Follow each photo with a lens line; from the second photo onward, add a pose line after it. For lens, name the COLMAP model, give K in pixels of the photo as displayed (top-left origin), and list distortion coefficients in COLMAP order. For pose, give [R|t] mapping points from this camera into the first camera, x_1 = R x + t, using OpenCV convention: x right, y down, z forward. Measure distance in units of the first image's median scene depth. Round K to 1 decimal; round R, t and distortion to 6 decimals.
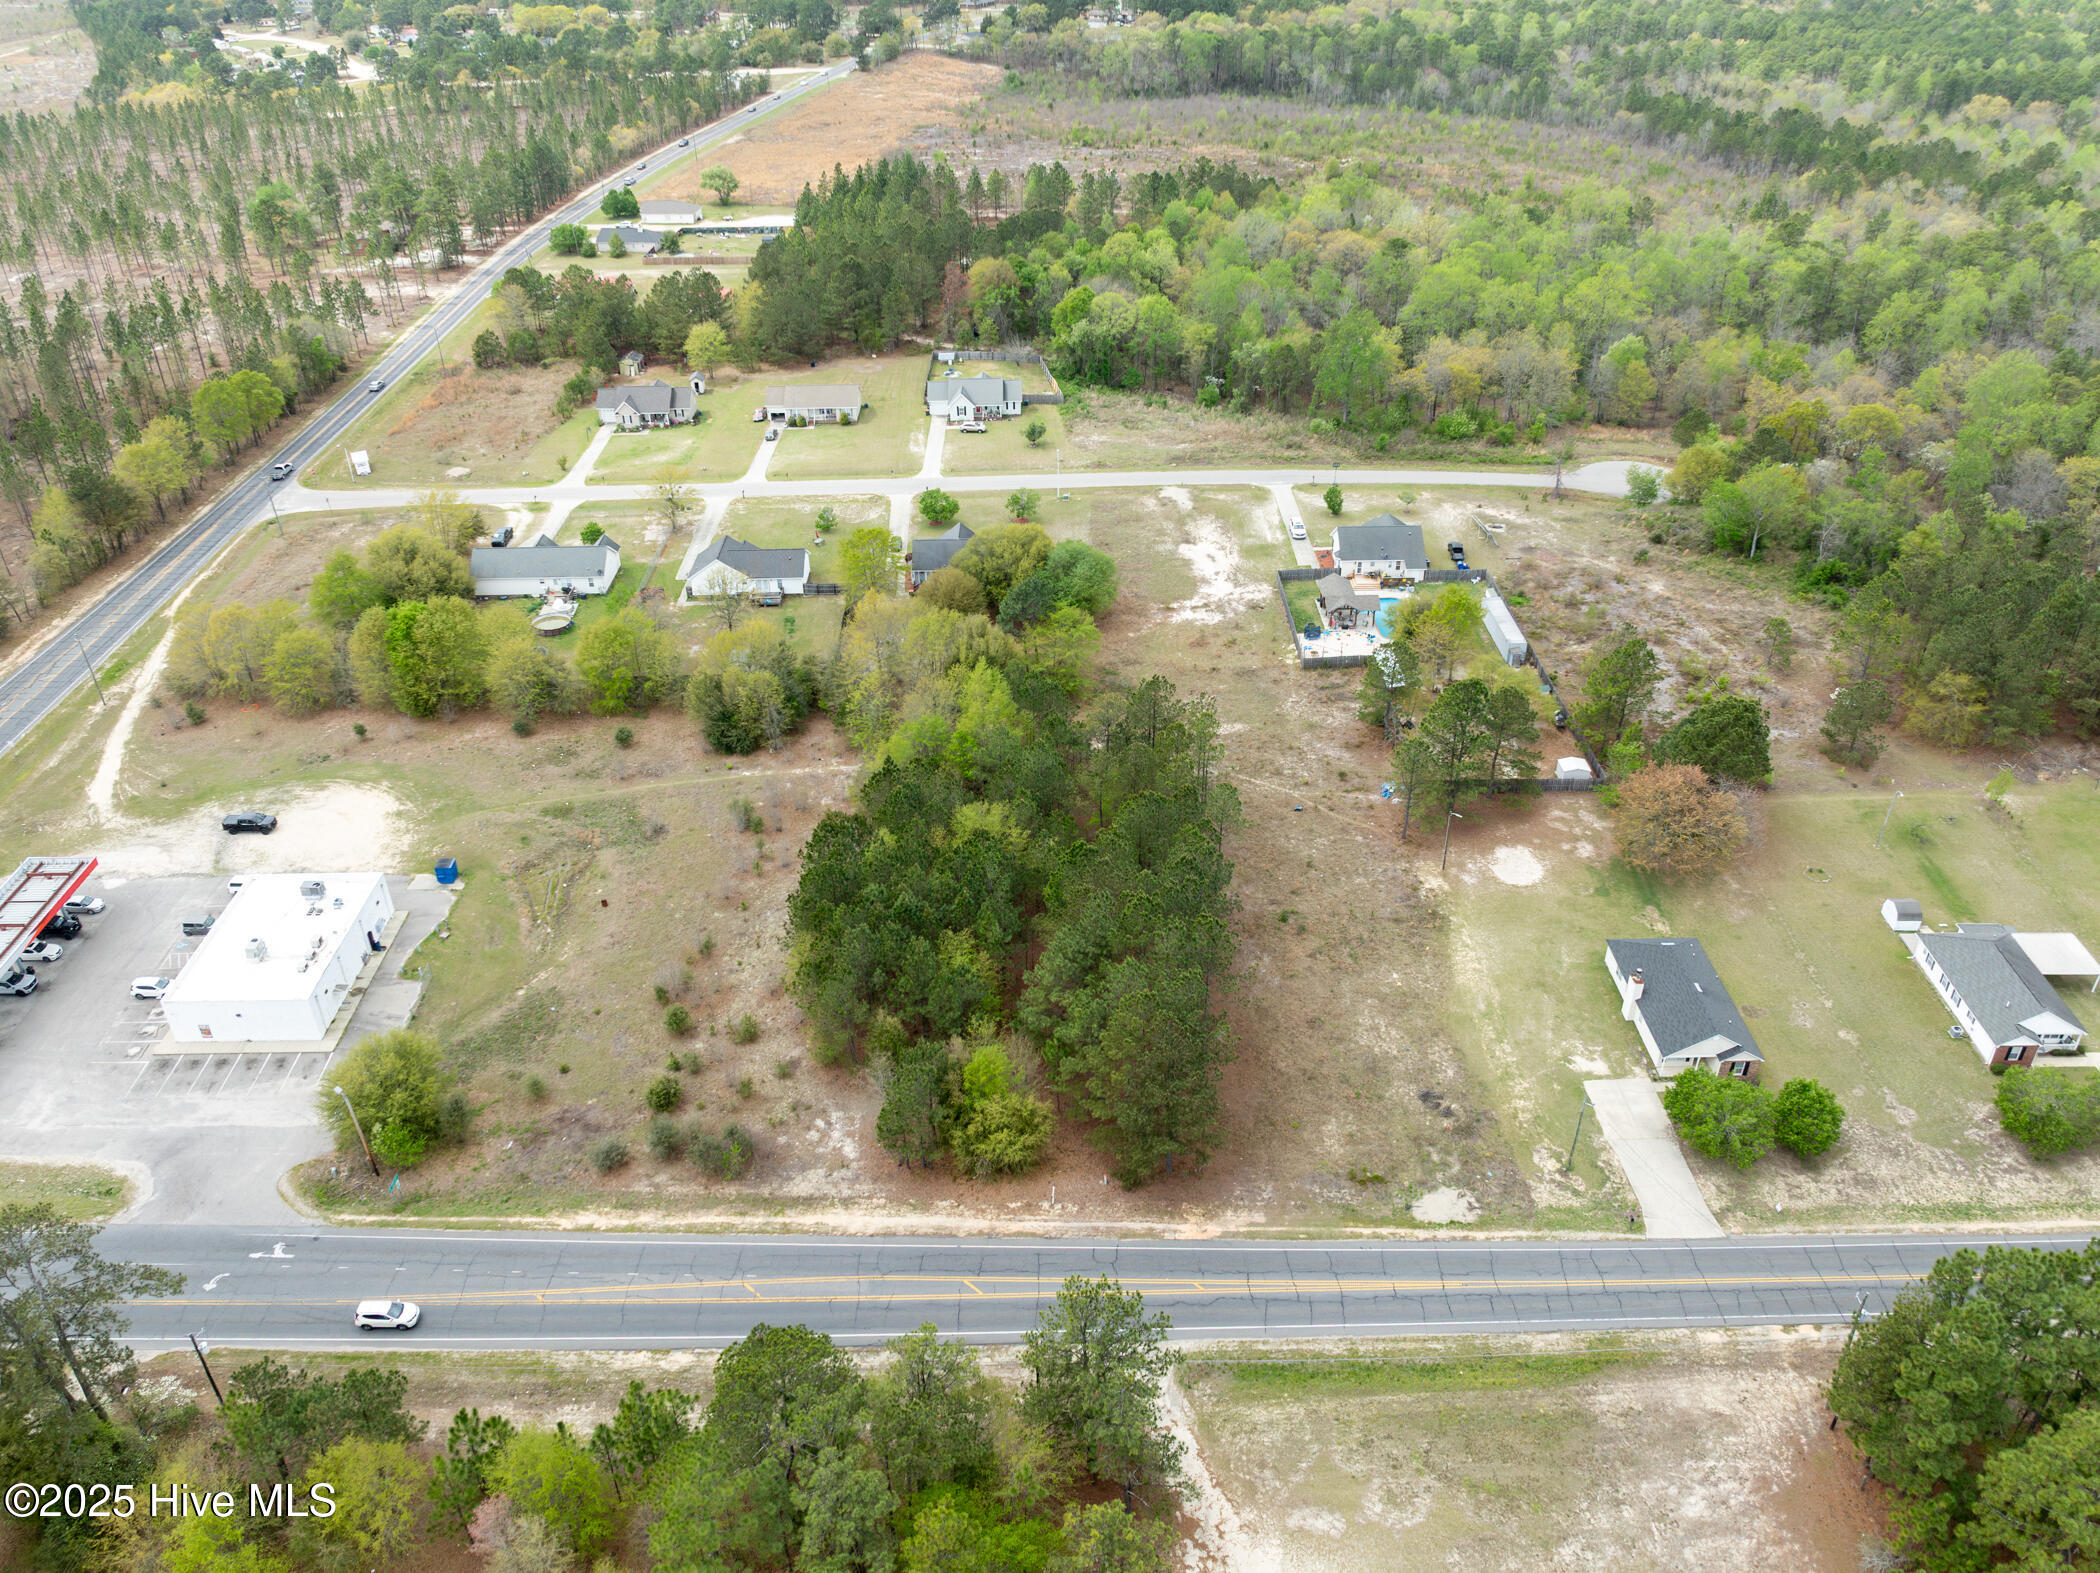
lens RADIAL K [[1576.9, 0, 1084.3], [0, 1576.9, 761.5], [0, 0, 1]] dist [-0.035172, -0.007801]
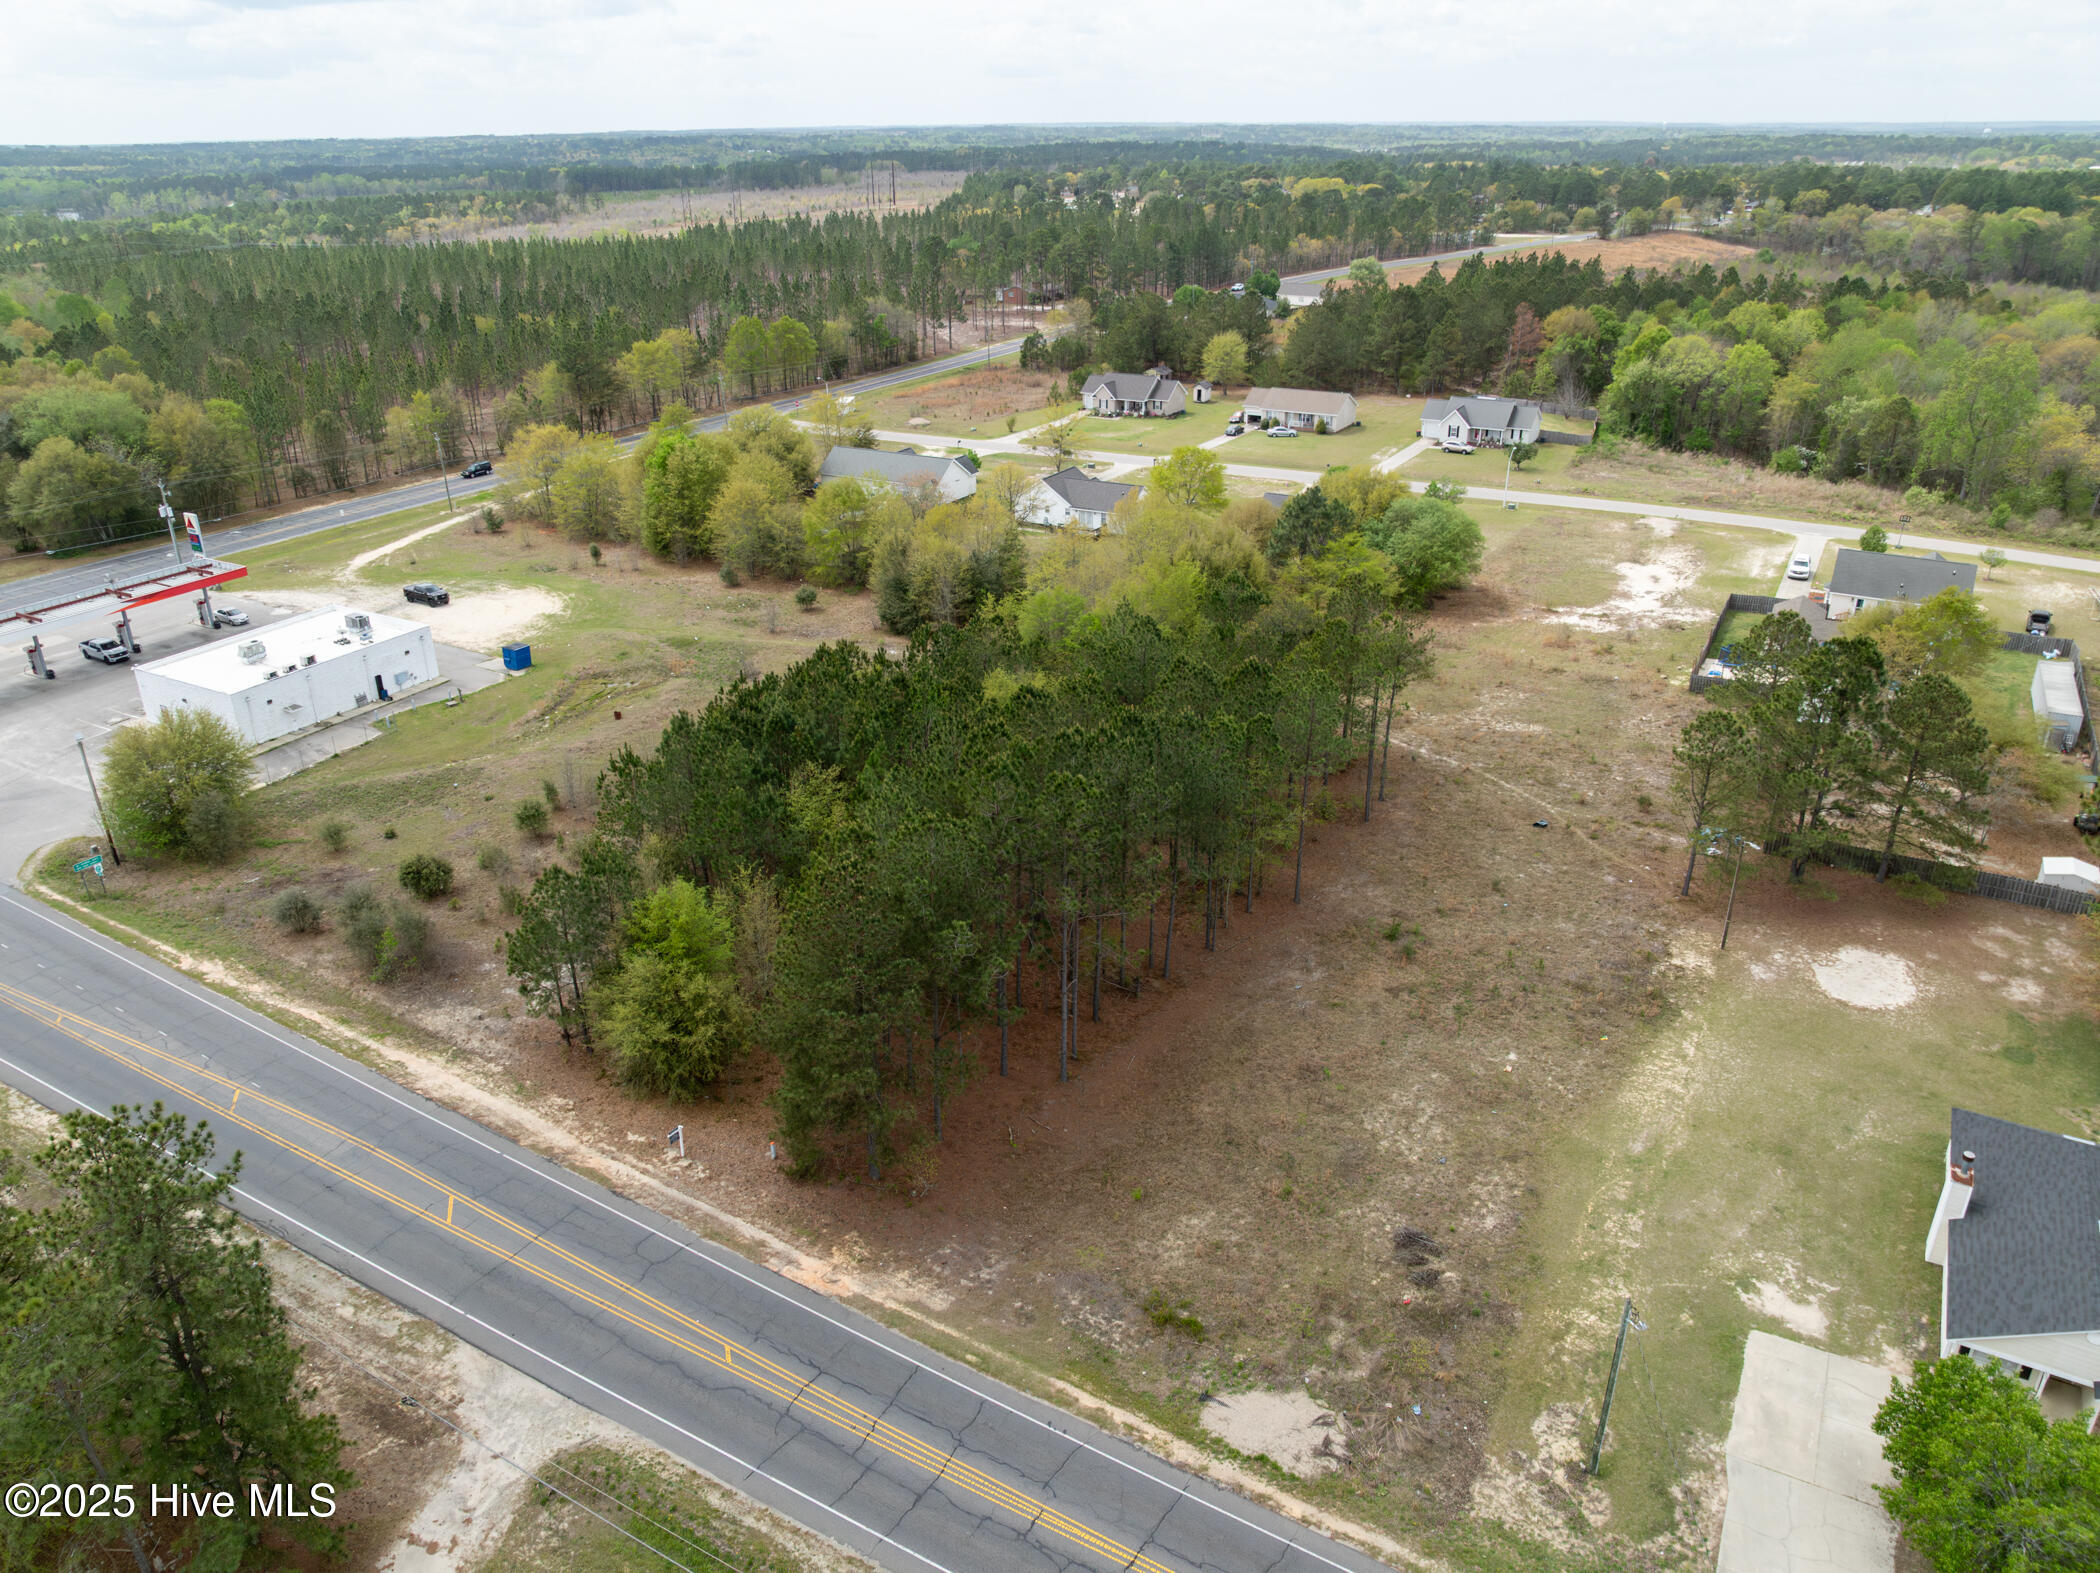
lens RADIAL K [[1488.2, 0, 1047.8], [0, 1488.2, 778.5], [0, 0, 1]] dist [-0.041132, -0.000677]
pose [[0.856406, 0.207497, -0.472773, 0.264577], [-0.265878, 0.962179, -0.059332, 0.108615], [0.442581, 0.176512, 0.879185, 0.421847]]
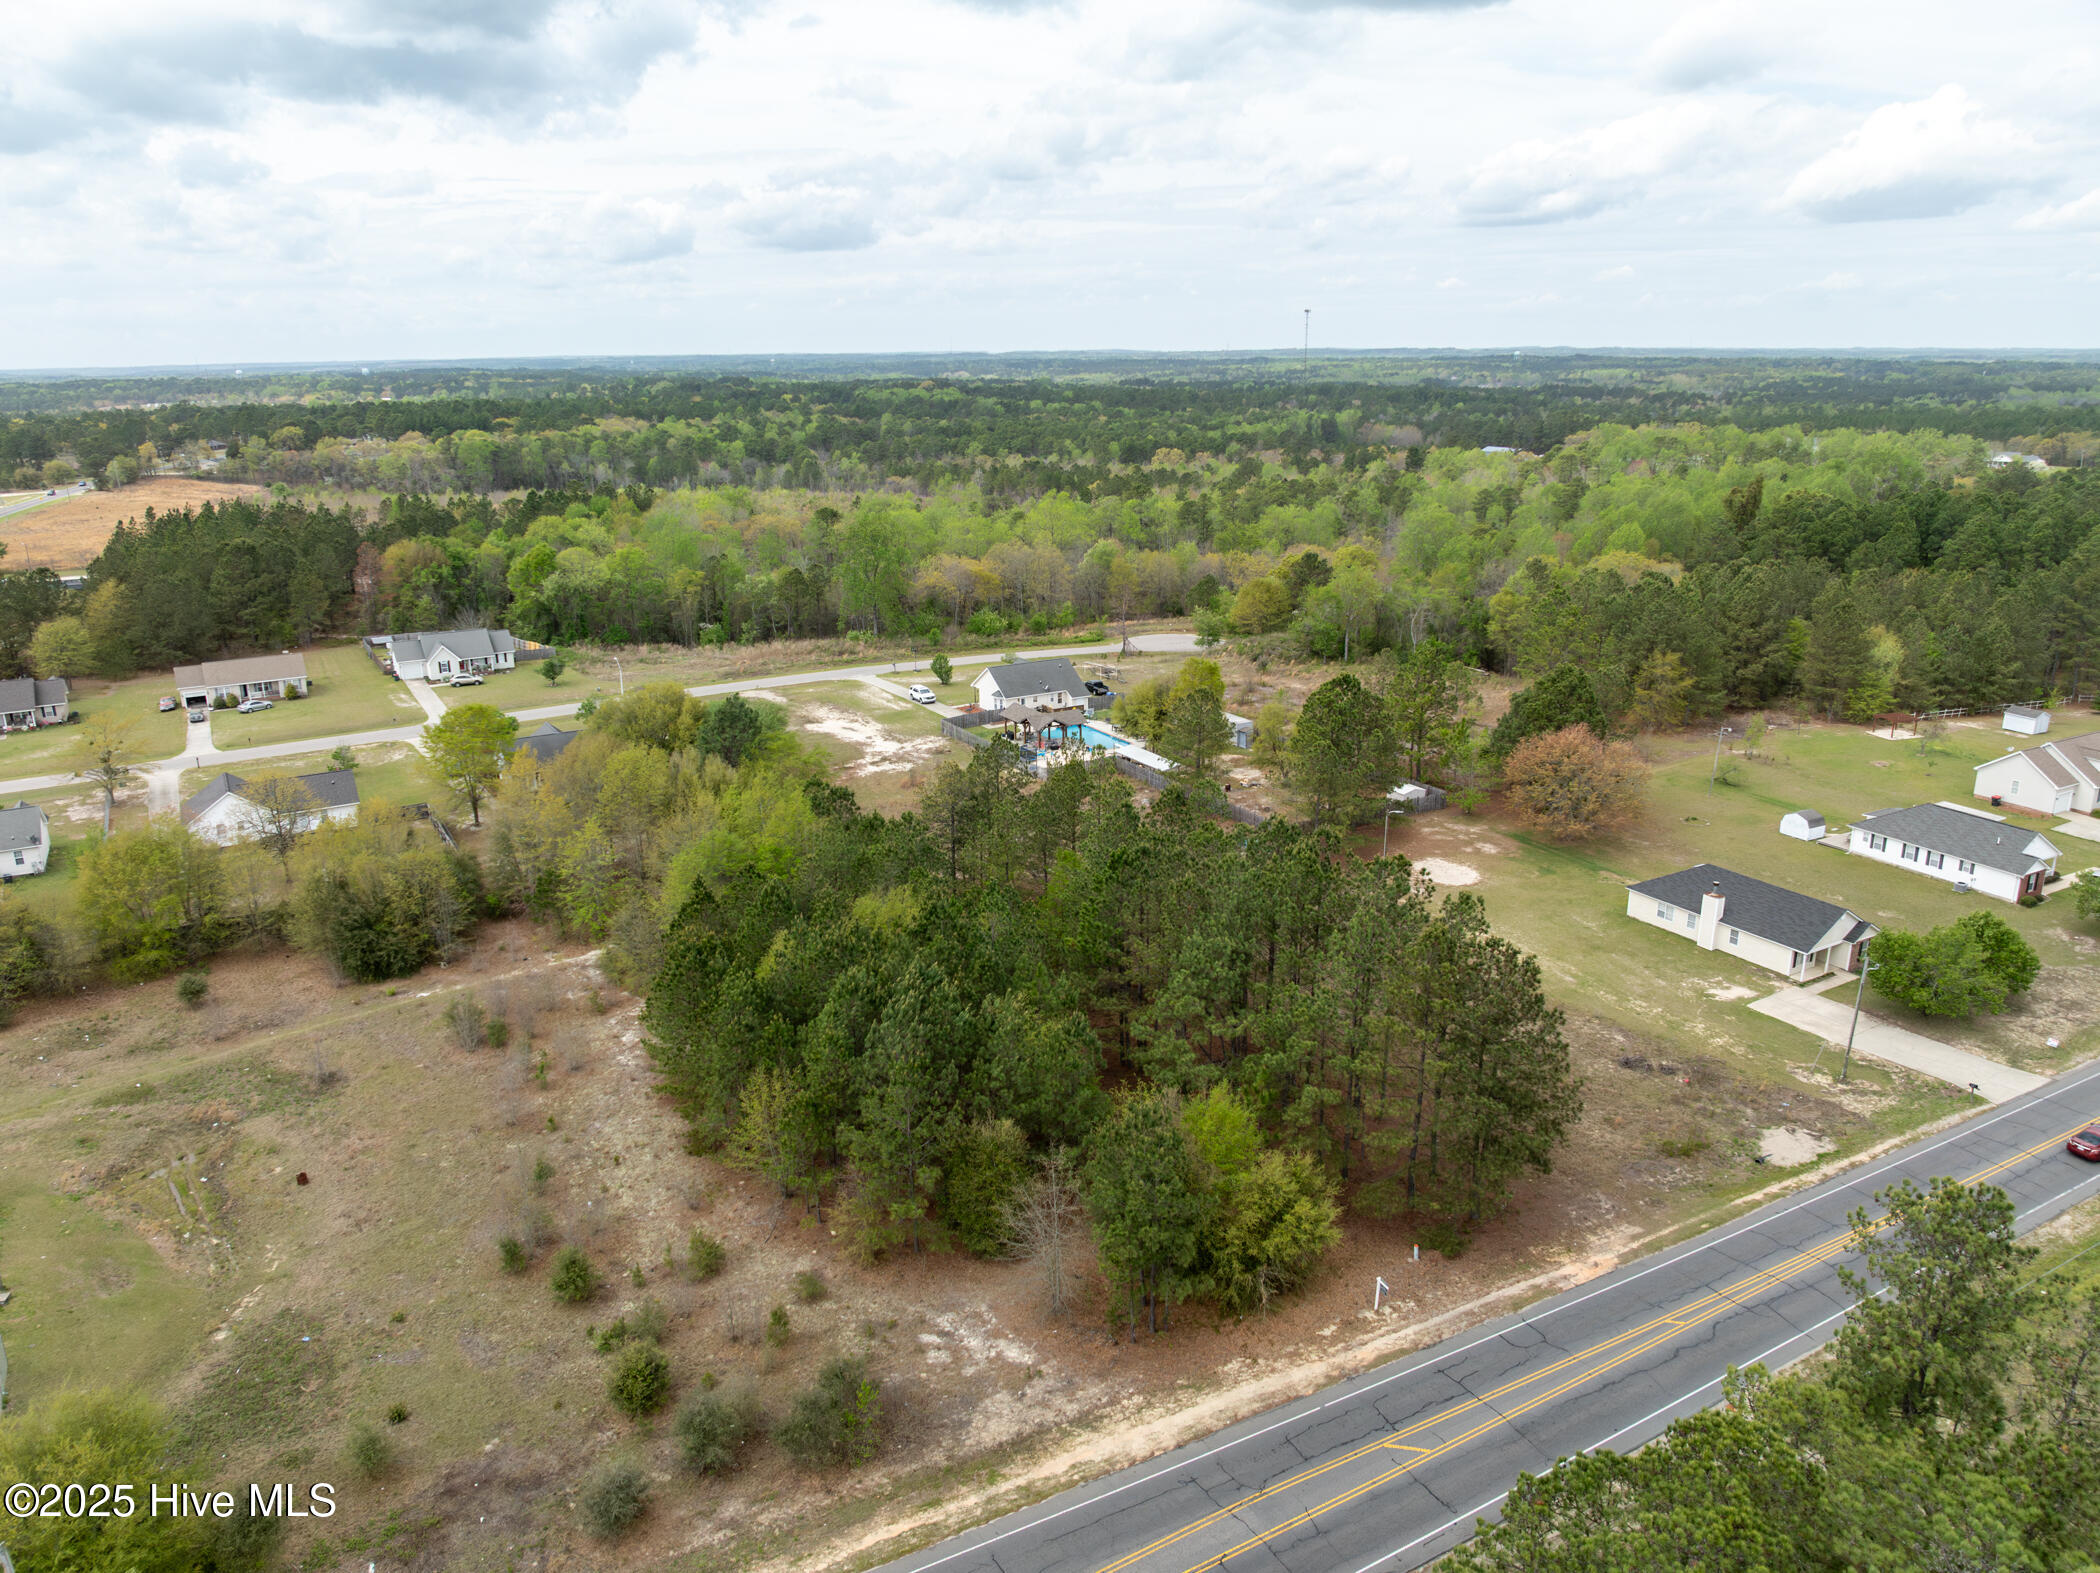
lens RADIAL K [[1479.2, 0, 1047.7], [0, 1479.2, 790.5], [0, 0, 1]] dist [-0.038088, -0.002334]
pose [[0.876434, -0.140961, 0.460427, -0.293093], [0.256086, 0.946204, -0.197784, 0.131927], [-0.407778, 0.291254, 0.865383, 0.382311]]
